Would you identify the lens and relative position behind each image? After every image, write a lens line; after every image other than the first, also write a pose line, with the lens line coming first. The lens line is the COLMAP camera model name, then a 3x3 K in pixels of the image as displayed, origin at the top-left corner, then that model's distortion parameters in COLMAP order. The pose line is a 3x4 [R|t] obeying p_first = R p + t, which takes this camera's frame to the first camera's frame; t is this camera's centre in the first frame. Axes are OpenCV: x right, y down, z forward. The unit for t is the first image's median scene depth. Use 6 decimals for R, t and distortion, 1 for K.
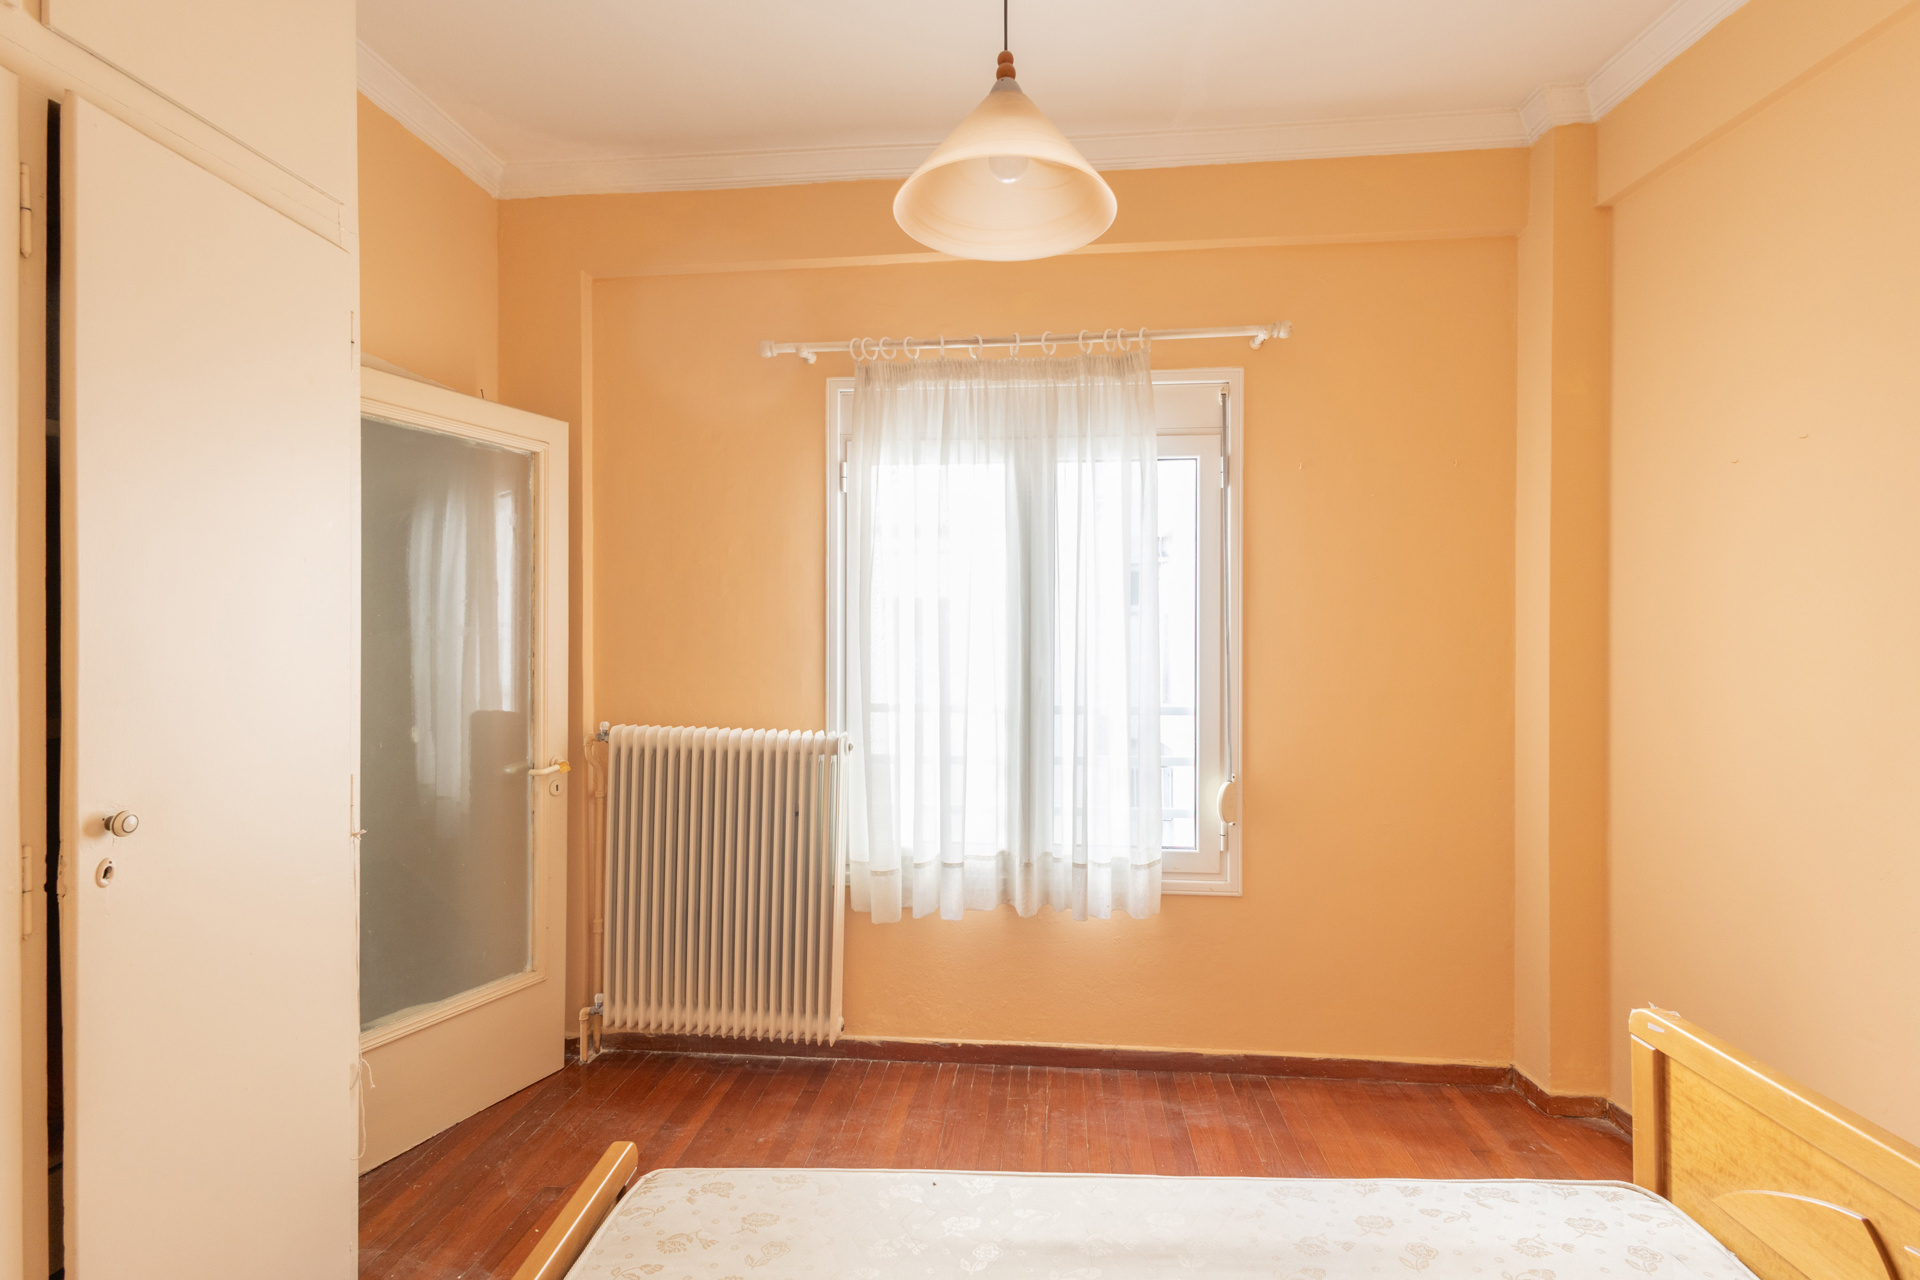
lens RADIAL K [[881.8, 0, 962.6], [0, 881.8, 638.9], [0, 0, 1]] dist [0.010326, -0.000373]
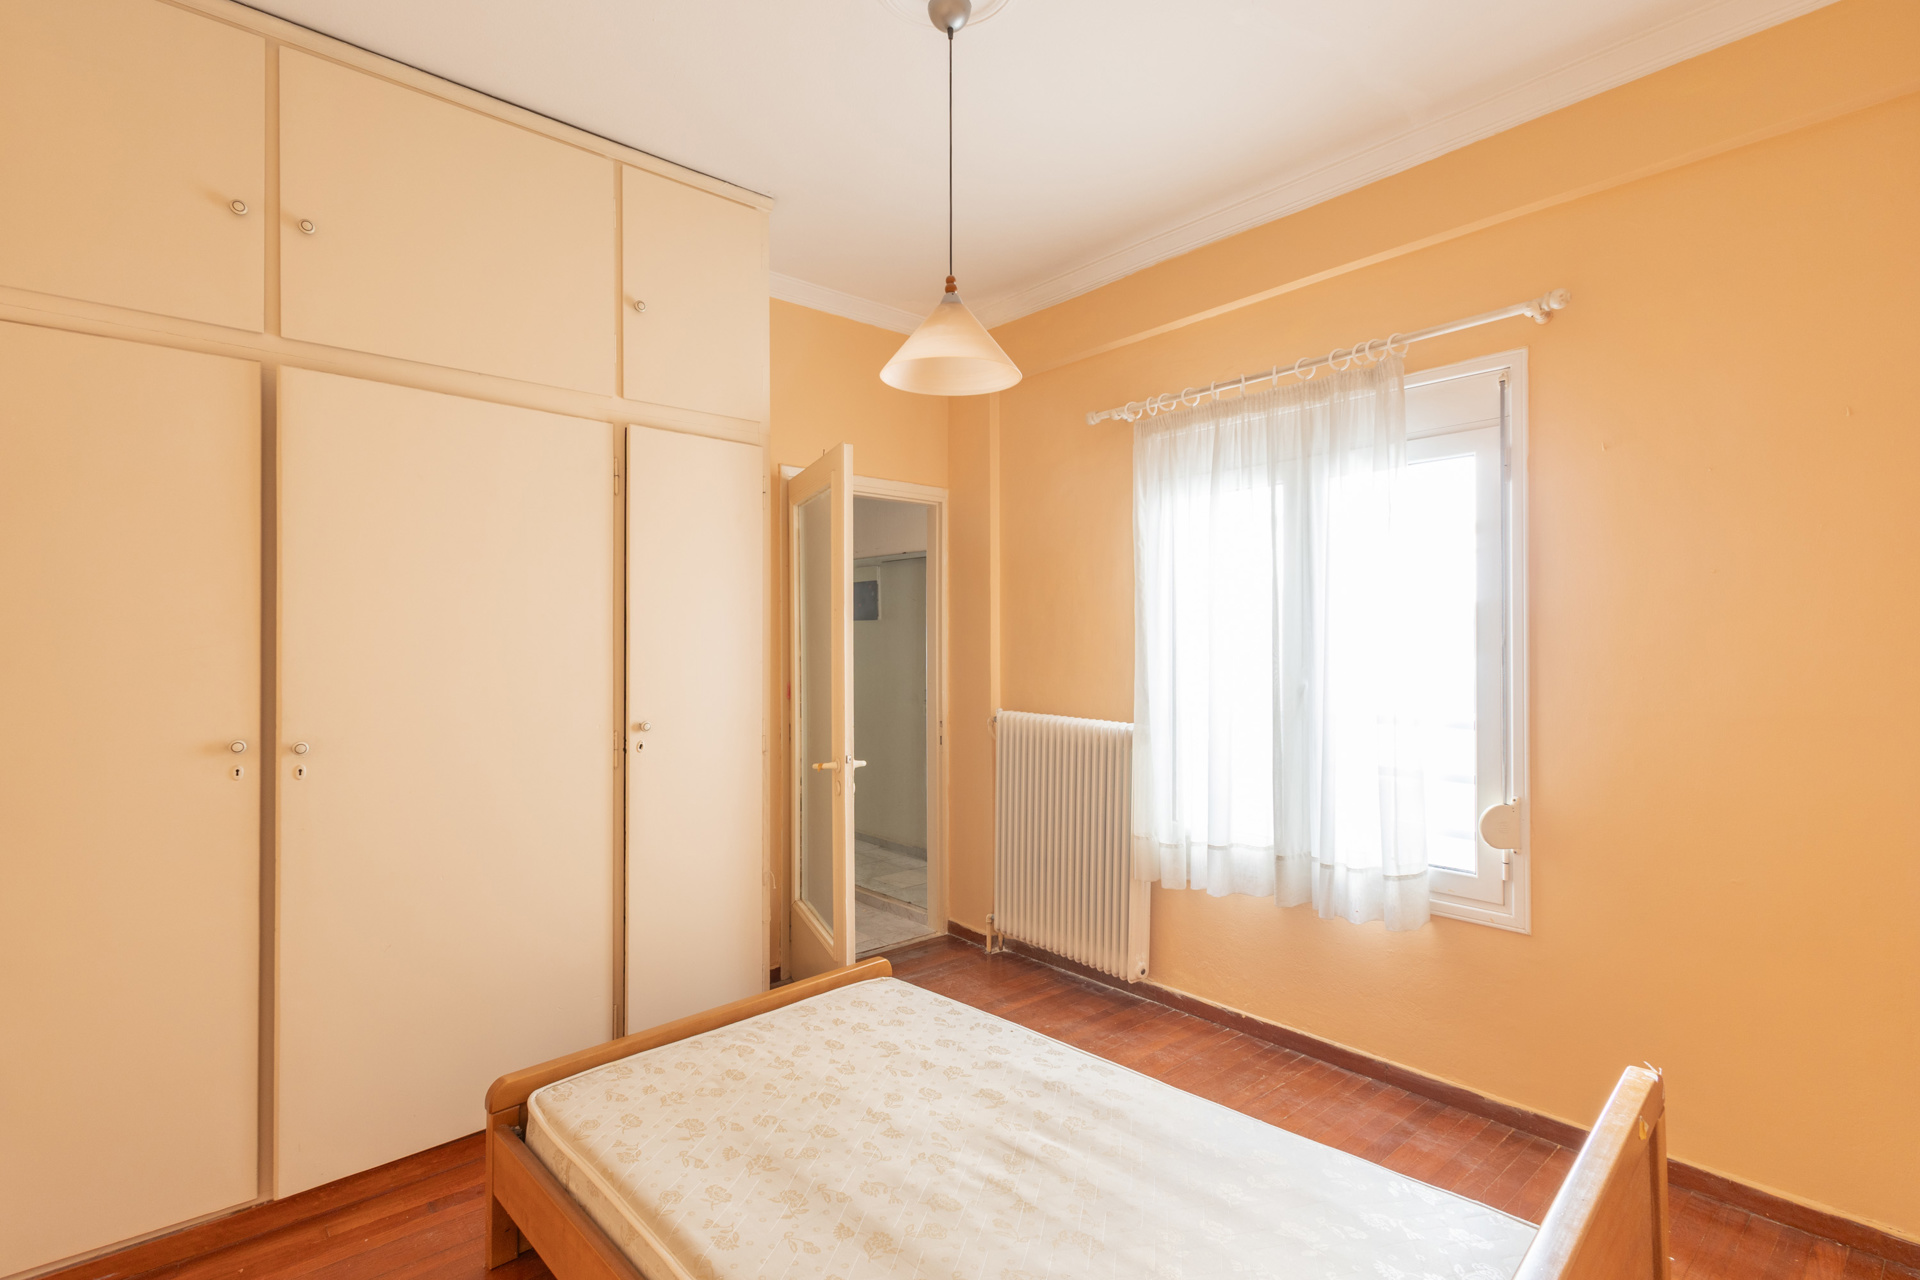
lens RADIAL K [[881.8, 0, 948.2], [0, 881.8, 640.6], [0, 0, 1]] dist [0.010326, -0.000373]
pose [[0.732268, -0.005453, -0.680995, 0.501241], [-0.002239, 0.999943, -0.010415, 0.003561], [0.681013, 0.009151, 0.732214, -0.064954]]
